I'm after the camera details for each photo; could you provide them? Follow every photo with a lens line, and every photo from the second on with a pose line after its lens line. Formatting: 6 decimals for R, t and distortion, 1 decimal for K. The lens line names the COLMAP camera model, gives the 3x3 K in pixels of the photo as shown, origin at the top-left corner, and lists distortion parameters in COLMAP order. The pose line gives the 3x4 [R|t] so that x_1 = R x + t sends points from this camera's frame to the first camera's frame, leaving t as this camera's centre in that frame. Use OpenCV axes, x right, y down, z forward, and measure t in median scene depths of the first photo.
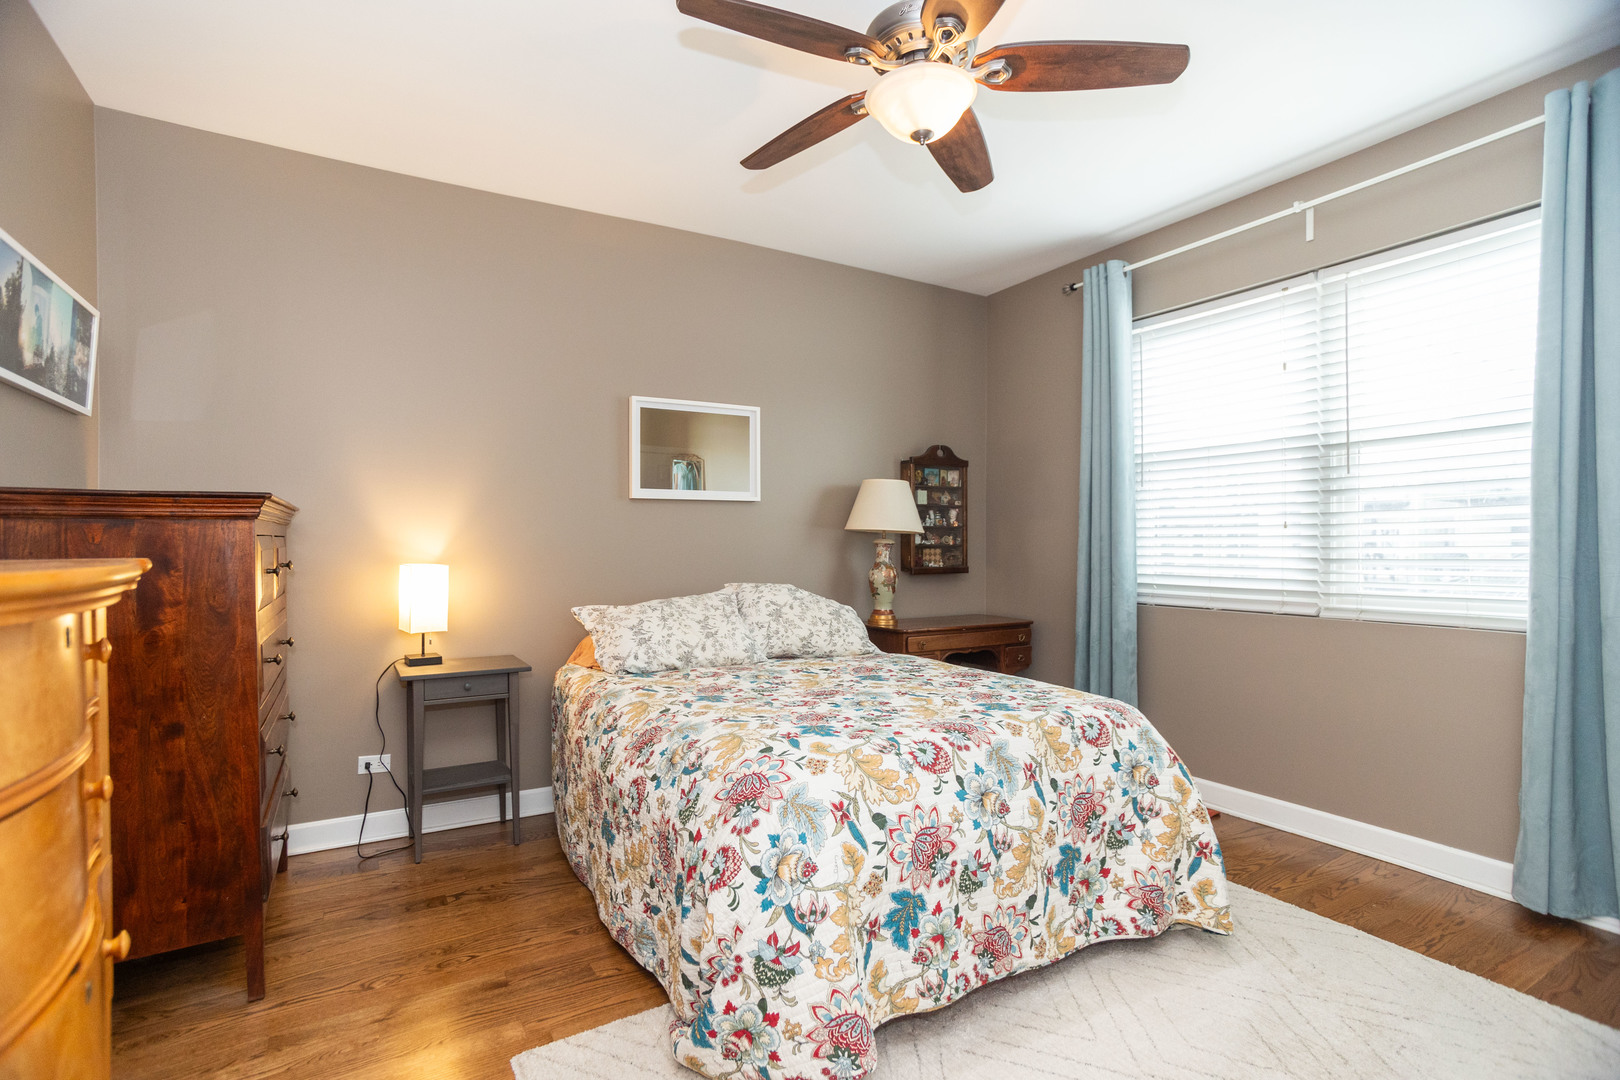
lens RADIAL K [[779.7, 0, 807.0], [0, 779.7, 541.9], [0, 0, 1]] dist [0.000691, 0.001416]
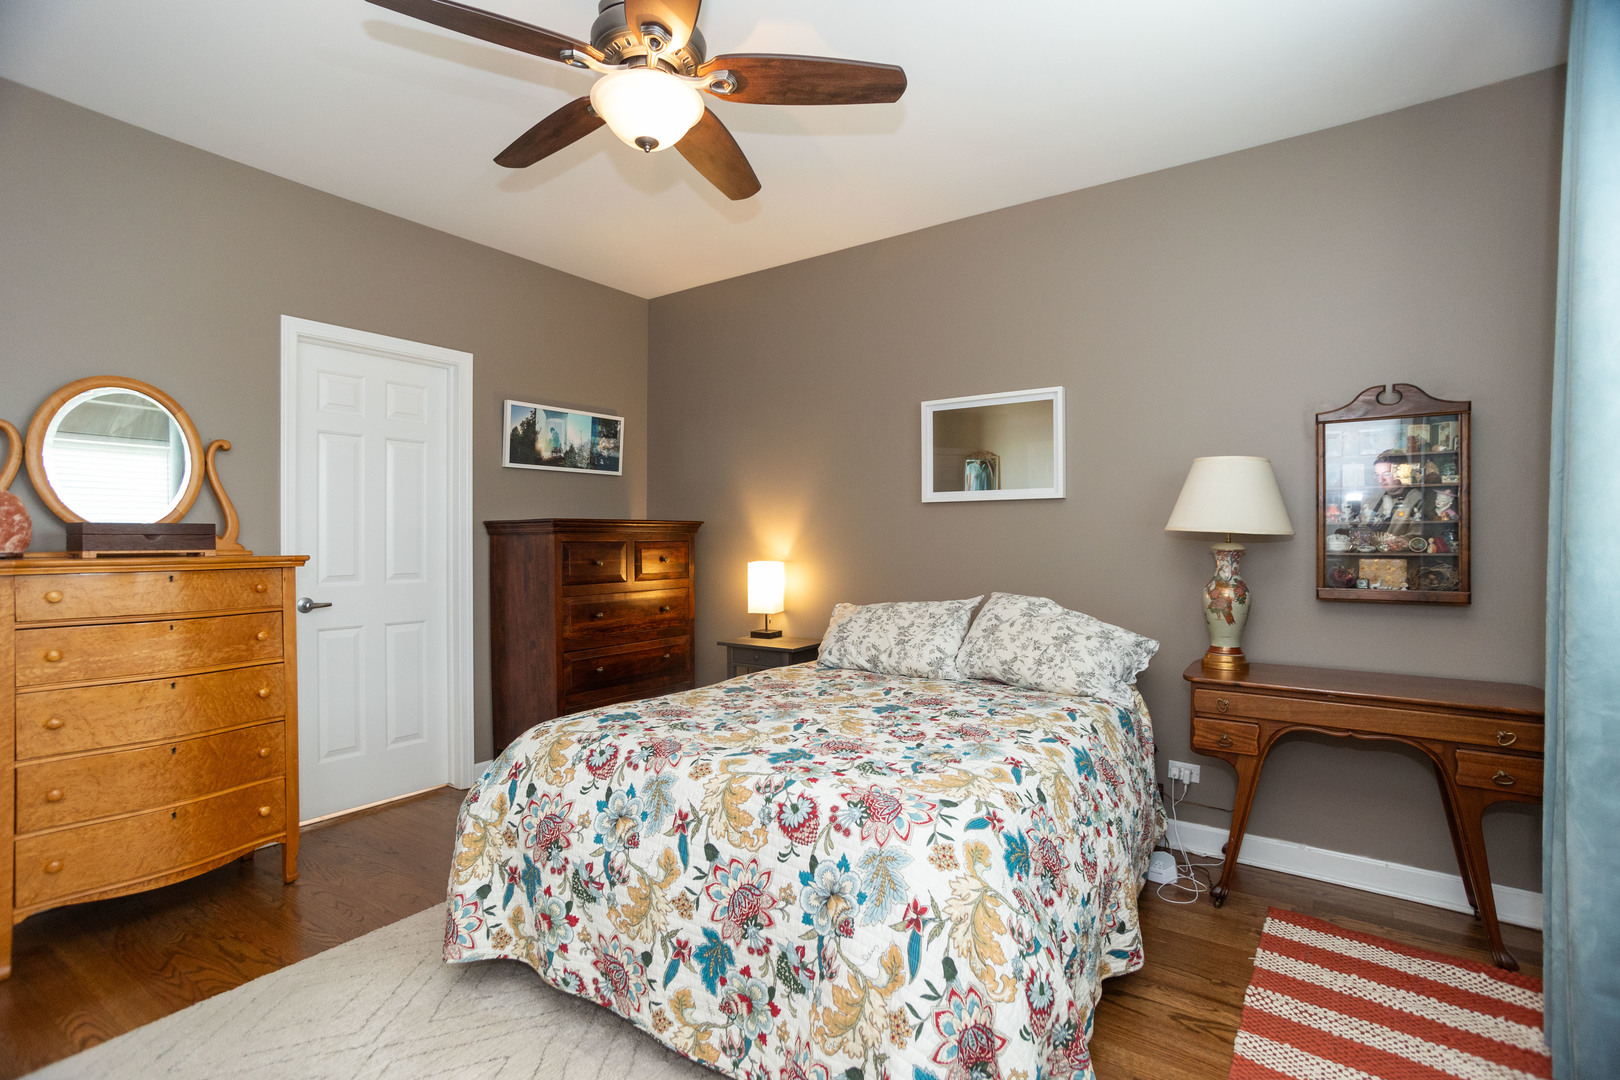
lens RADIAL K [[779.7, 0, 774.1], [0, 779.7, 547.3], [0, 0, 1]] dist [0.000691, 0.001416]
pose [[0.387577, 0.007784, -0.921804, 0.671286], [-0.004329, 0.999969, 0.006624, -0.004252], [0.921827, 0.001423, 0.387599, 0.447805]]
